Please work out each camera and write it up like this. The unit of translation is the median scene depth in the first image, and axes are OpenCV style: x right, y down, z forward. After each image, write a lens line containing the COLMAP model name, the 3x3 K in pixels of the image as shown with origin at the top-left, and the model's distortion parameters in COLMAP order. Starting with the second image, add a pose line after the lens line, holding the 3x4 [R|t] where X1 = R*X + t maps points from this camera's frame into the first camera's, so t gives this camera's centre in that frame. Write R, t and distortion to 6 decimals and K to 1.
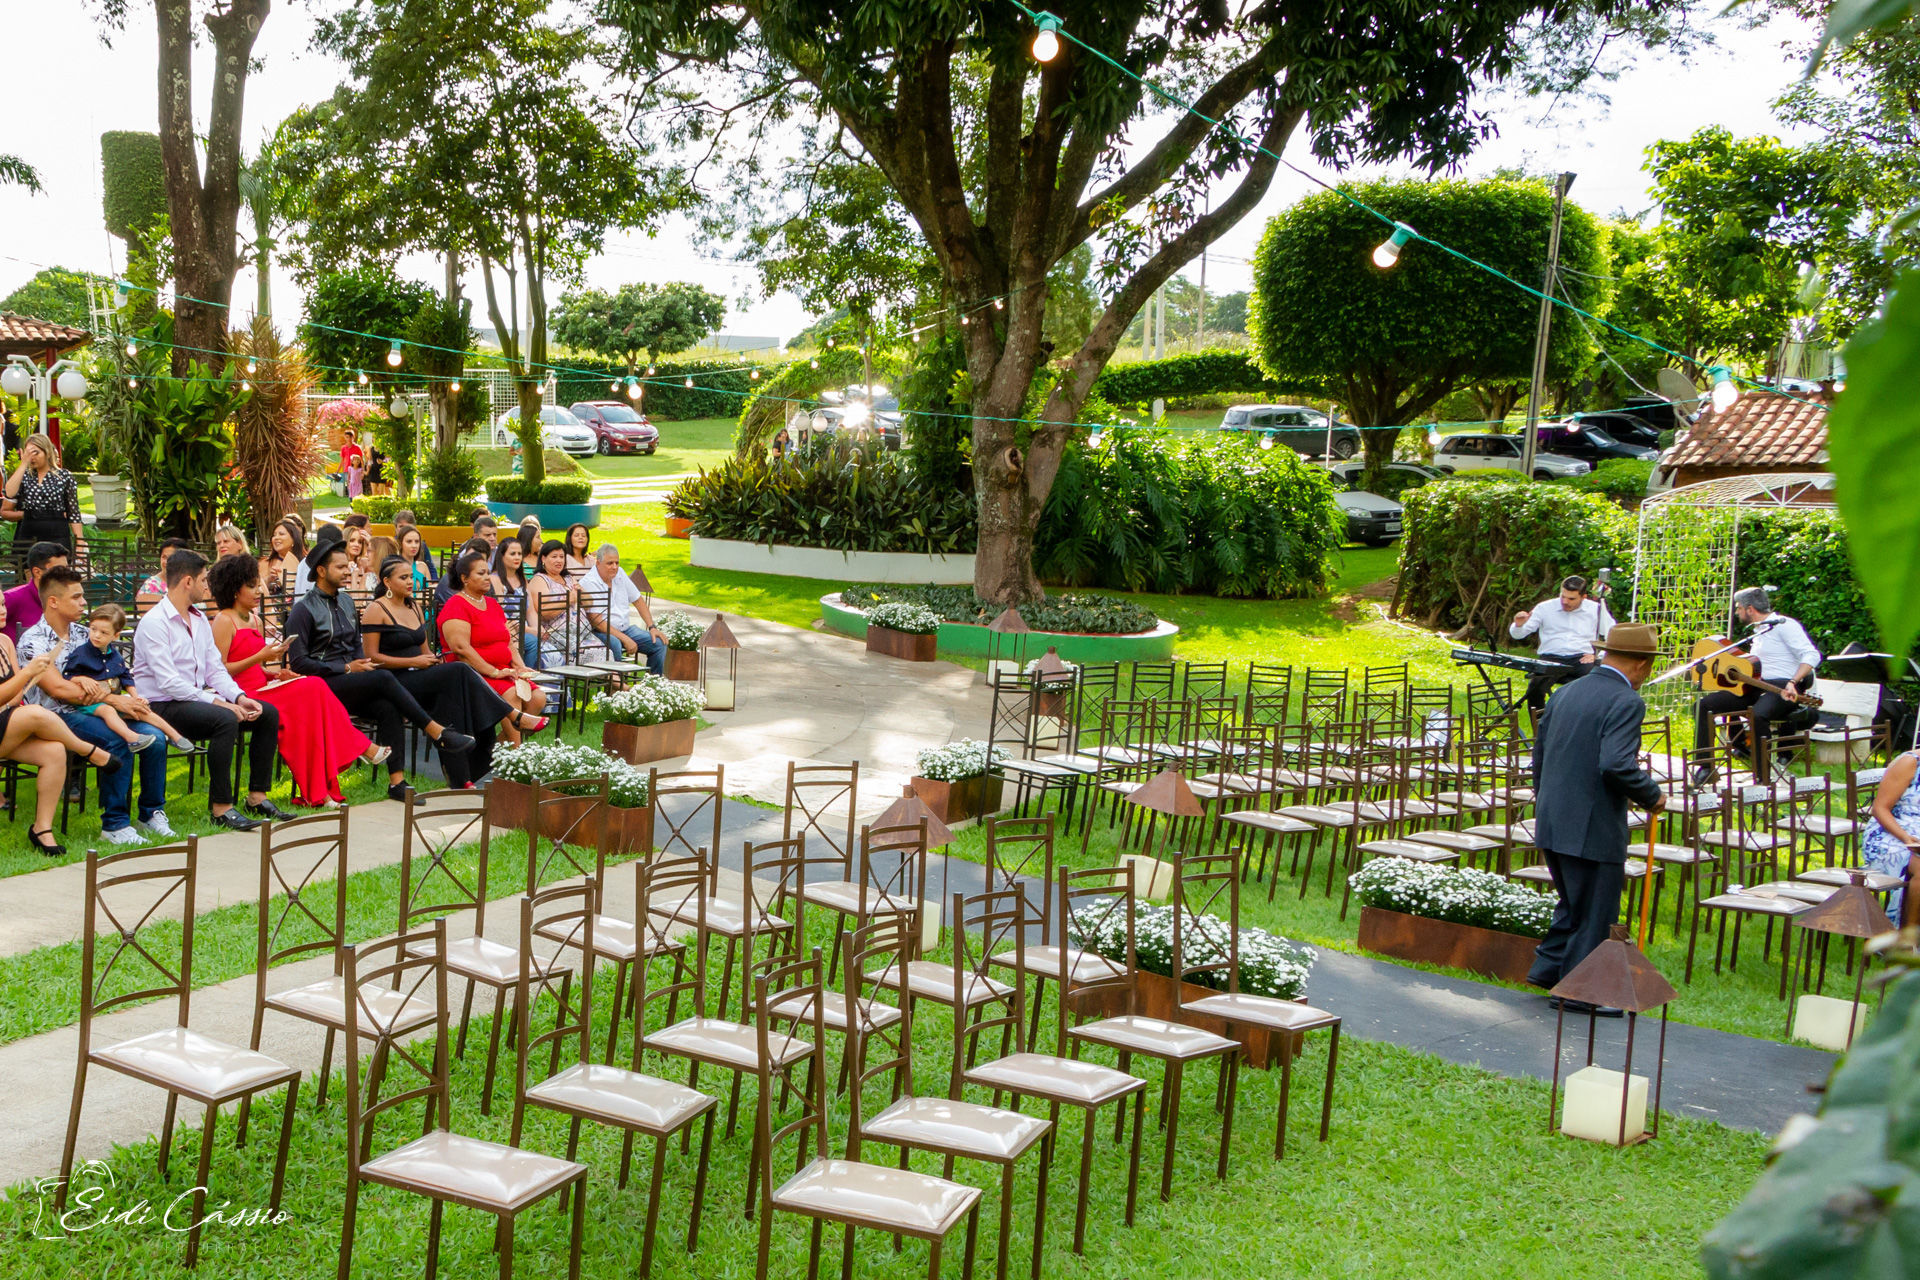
lens RADIAL K [[1479.9, 0, 960.0], [0, 1479.9, 640.0], [0, 0, 1]] dist [0.011422, -0.000960]
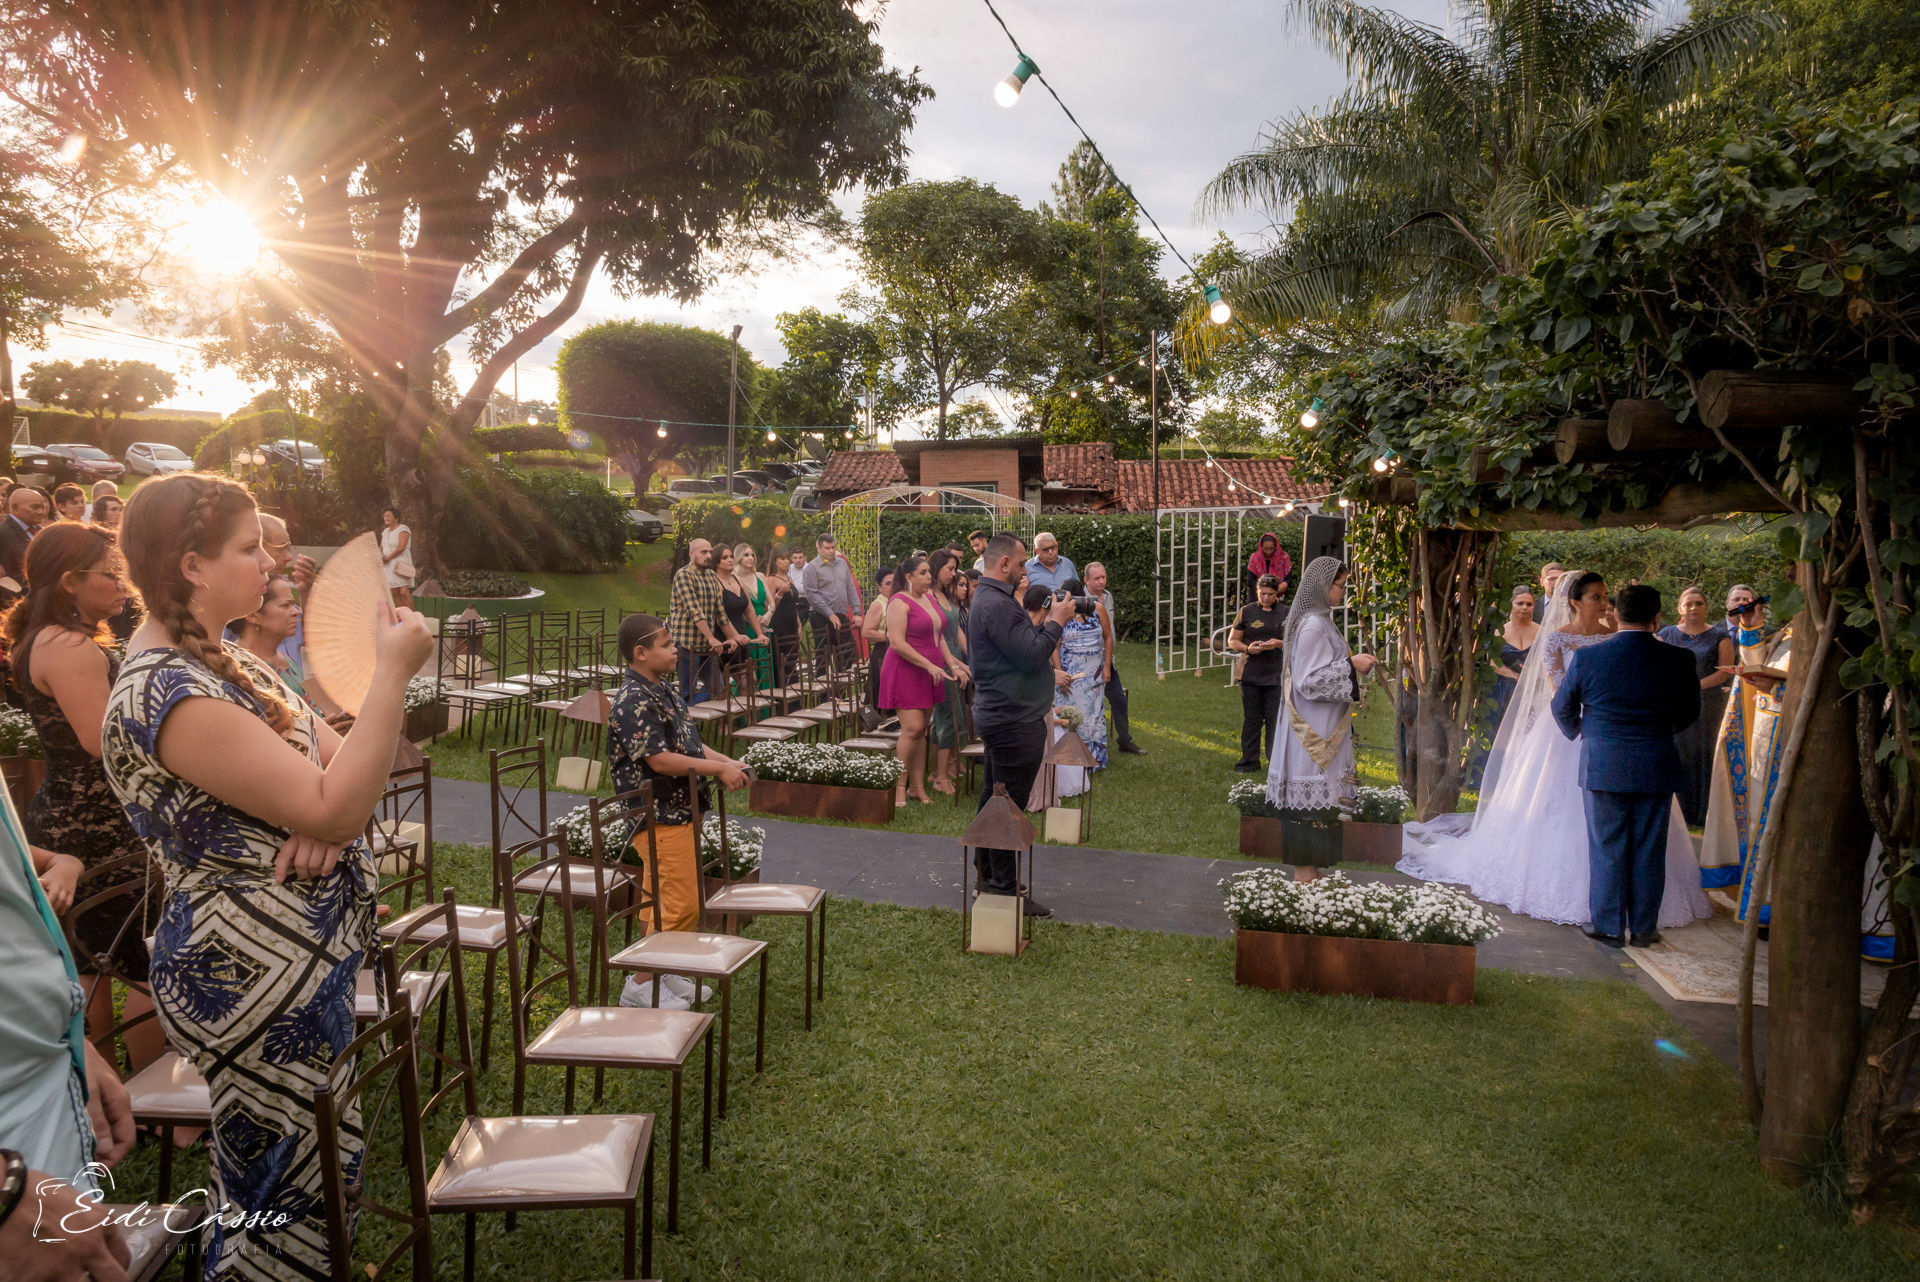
lens RADIAL K [[1310.7, 0, 985.8], [0, 1310.7, 646.0], [0, 0, 1]] dist [0.005937, -0.007819]
pose [[0.923134, -0.060412, 0.379703, 0.055023], [0.038513, 0.997141, 0.065018, -0.023431], [-0.382546, -0.045397, 0.922821, -0.398328]]
